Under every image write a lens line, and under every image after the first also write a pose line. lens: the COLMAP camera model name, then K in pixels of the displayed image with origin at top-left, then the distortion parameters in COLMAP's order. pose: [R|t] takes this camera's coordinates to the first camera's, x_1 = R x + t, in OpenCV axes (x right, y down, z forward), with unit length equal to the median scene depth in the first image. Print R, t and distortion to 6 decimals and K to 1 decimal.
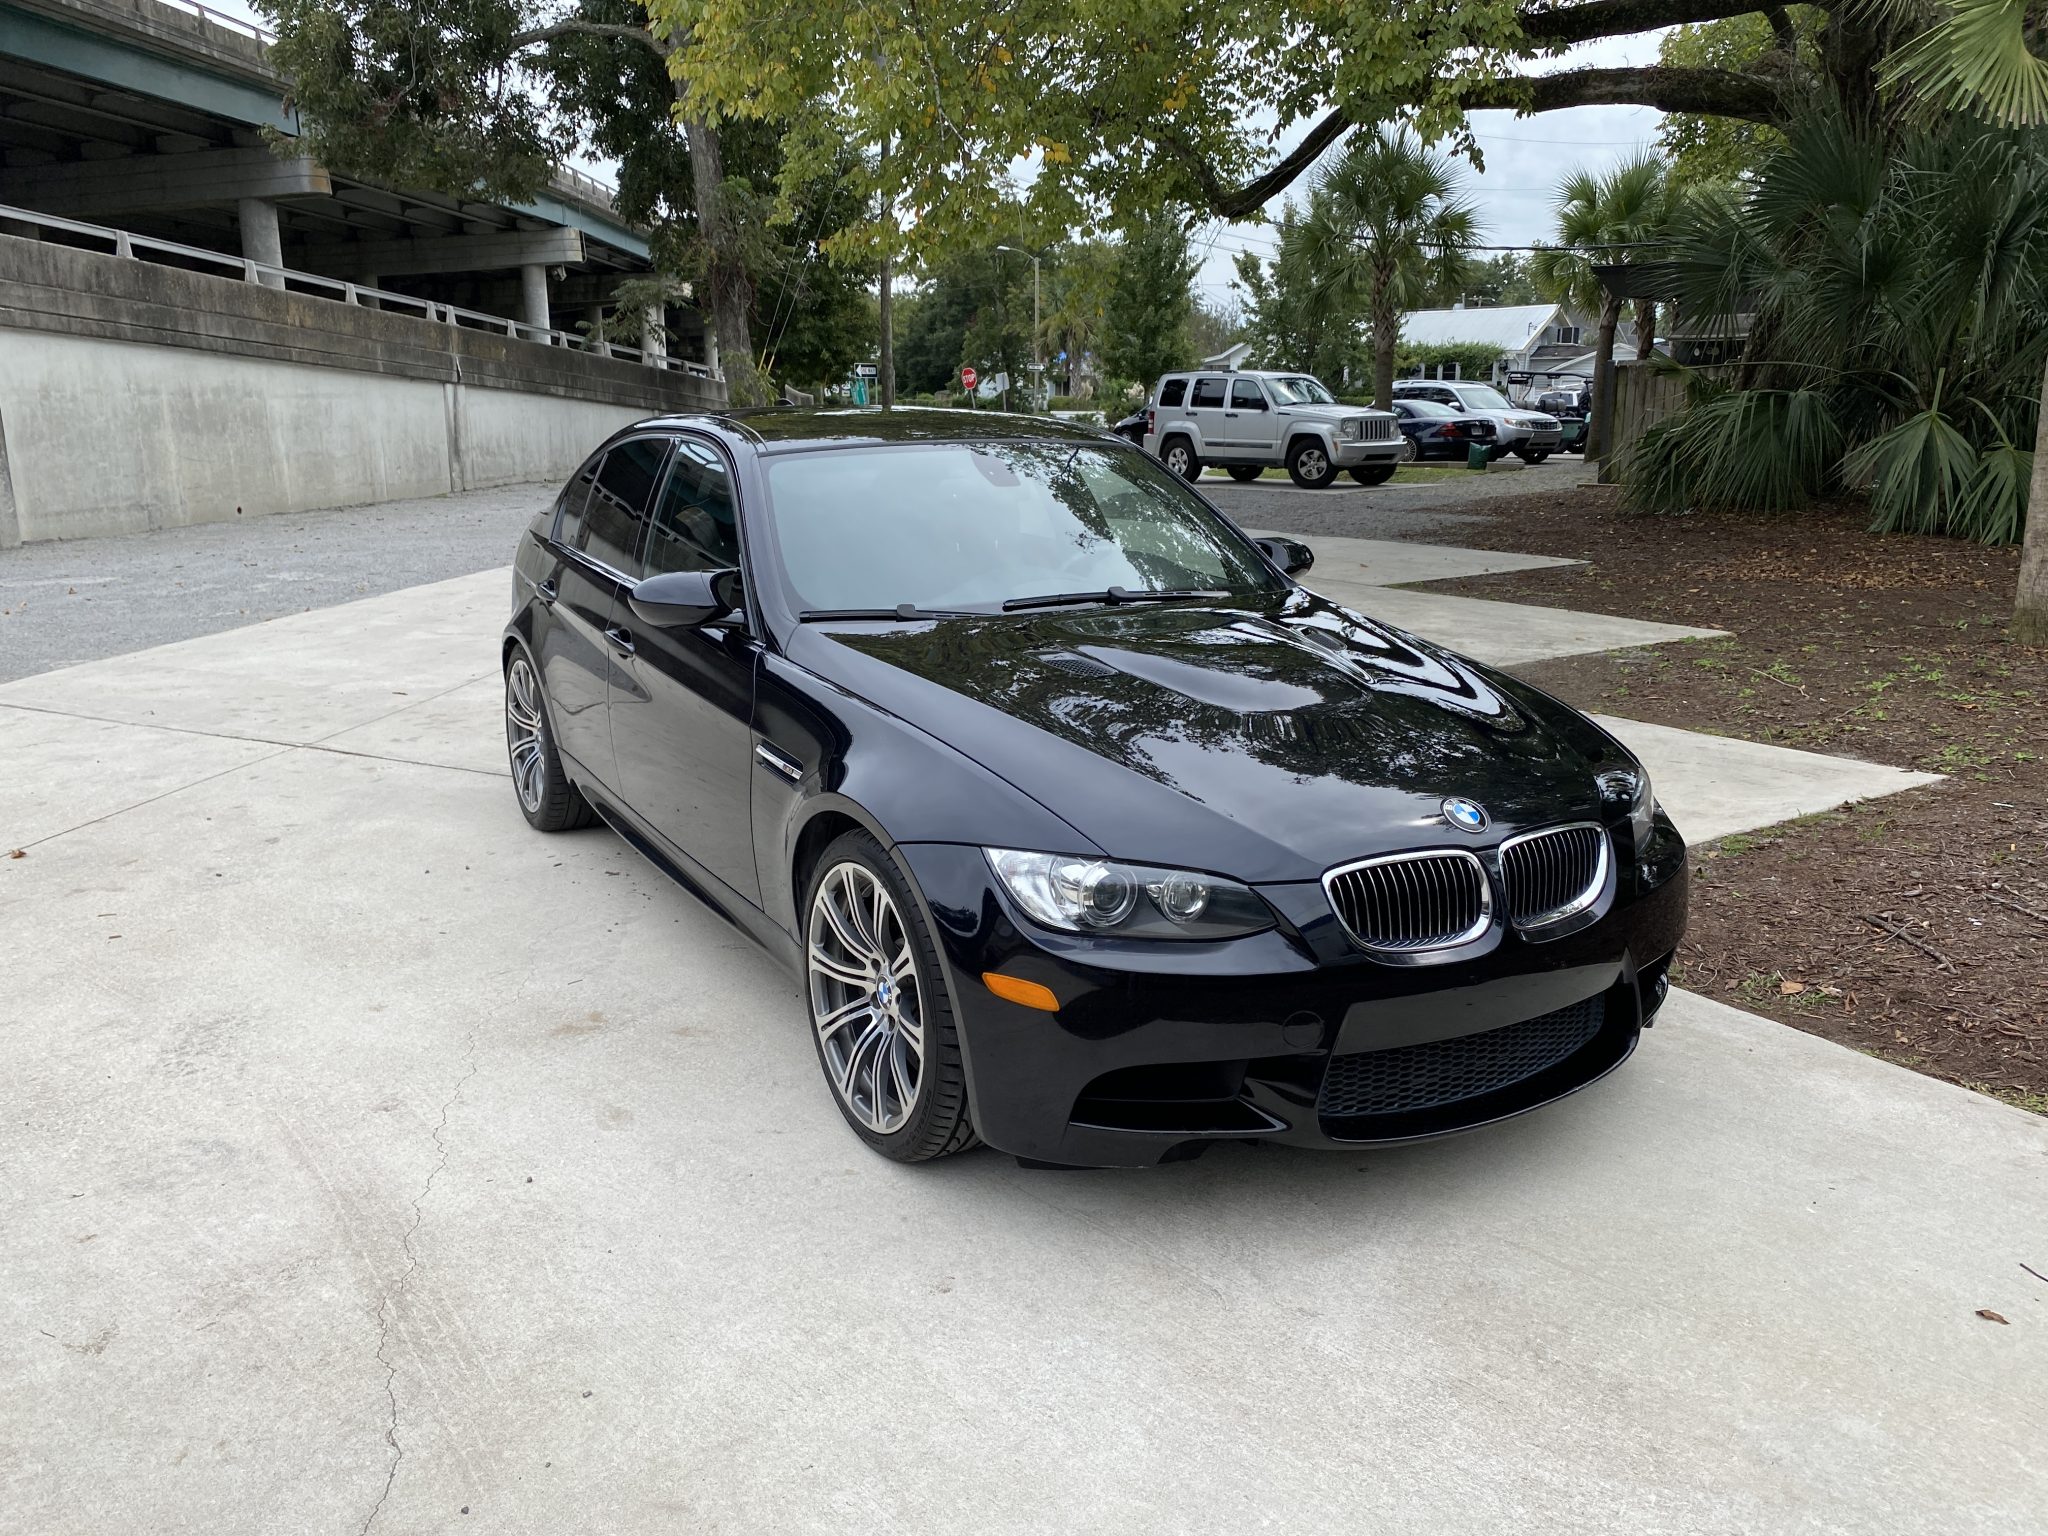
lens RADIAL K [[1559.9, 0, 1006.0], [0, 1559.9, 774.8], [0, 0, 1]] dist [0.011628, -0.002352]
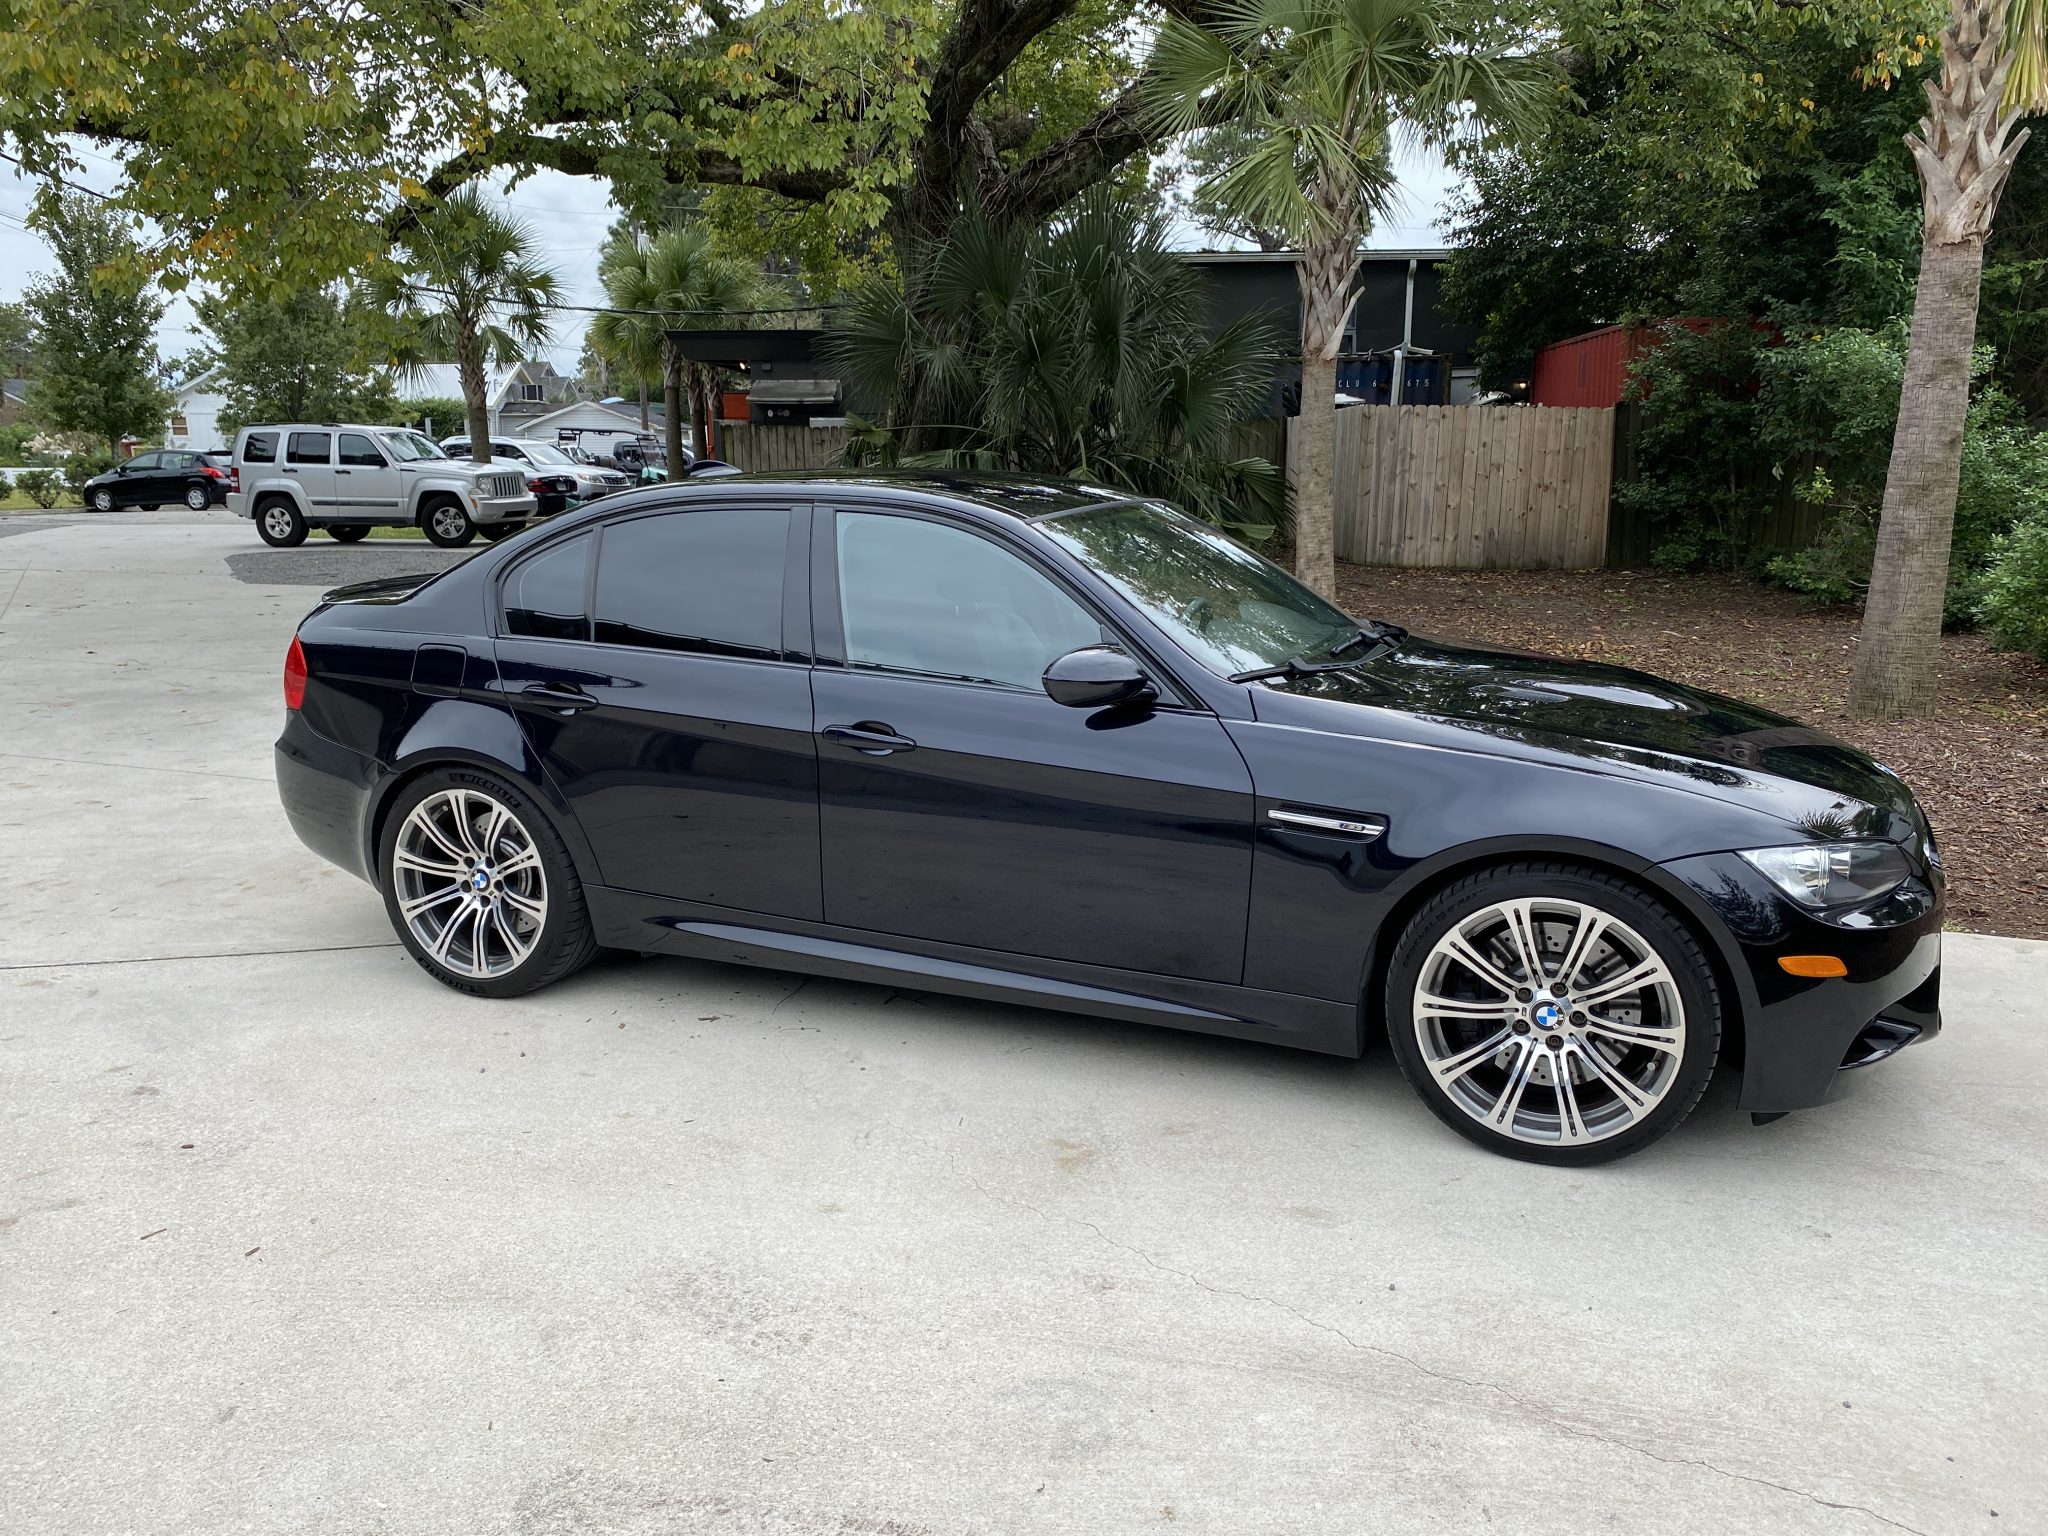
lens RADIAL K [[1559.9, 0, 1006.0], [0, 1559.9, 774.8], [0, 0, 1]] dist [0.011628, -0.002352]
pose [[0.793289, -0.124930, 0.595890, -0.167927], [0.144798, 0.989353, 0.014655, -0.015615], [-0.591376, 0.074658, 0.802932, 0.059333]]
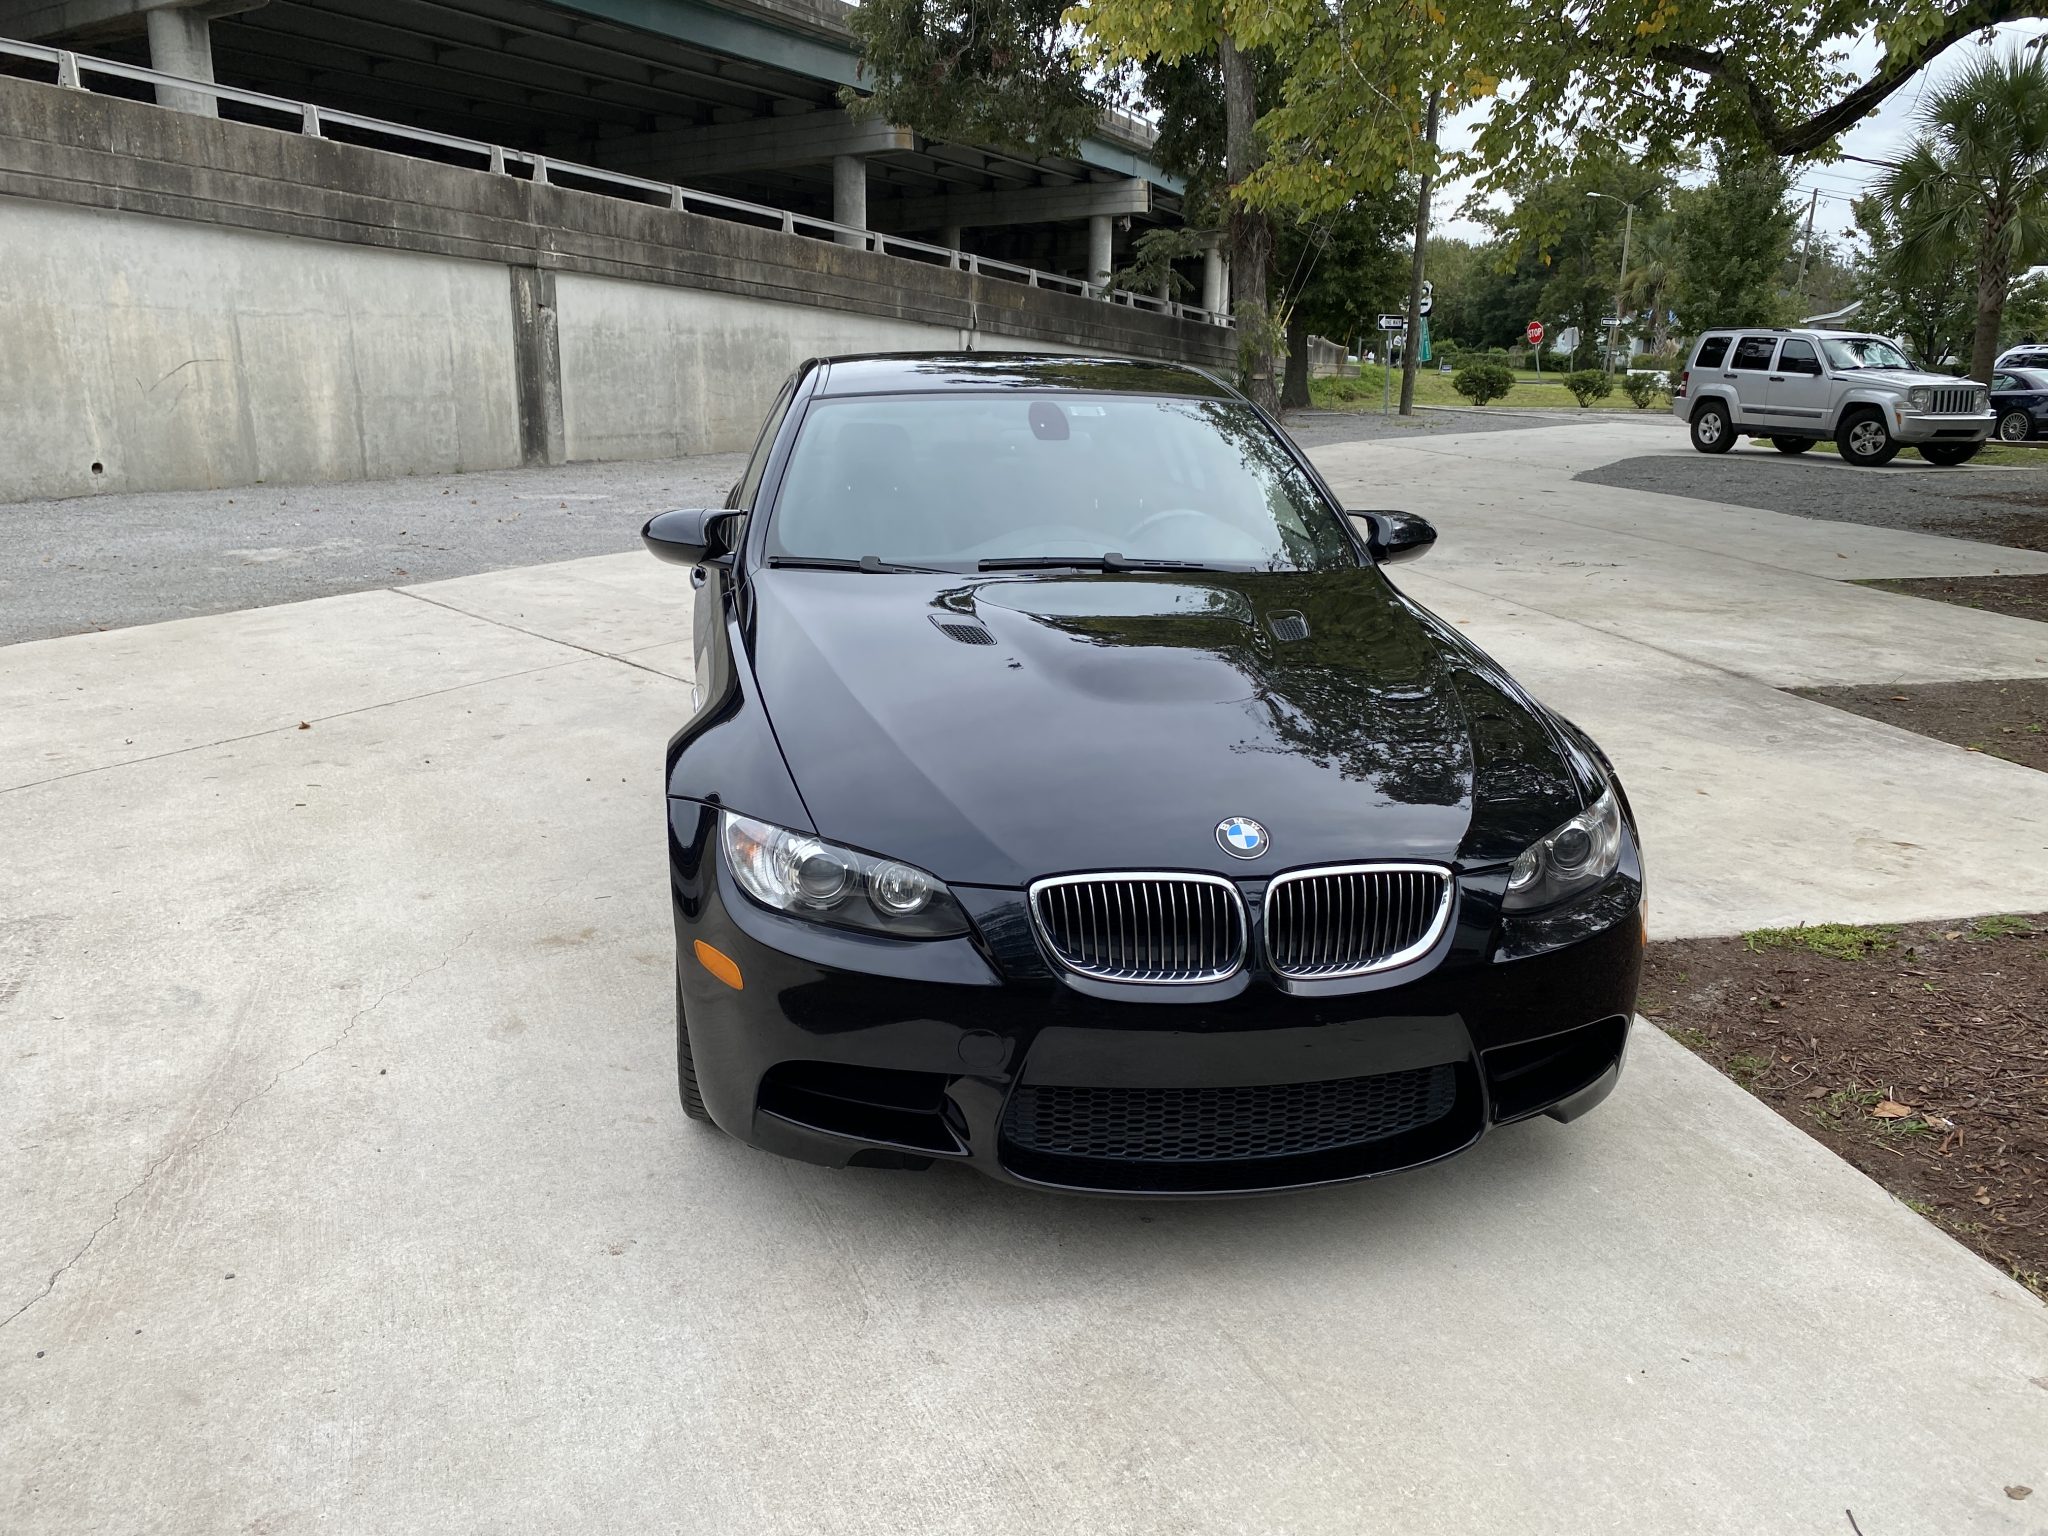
lens RADIAL K [[1558.0, 0, 1024.0], [0, 1558.0, 768.0], [0, 0, 1]] dist [0.015217, -0.009359]
pose [[0.941580, 0.108332, -0.318891, 0.069964], [-0.100334, 0.994090, 0.041454, -0.005666], [0.321497, -0.007036, 0.946884, 0.022467]]
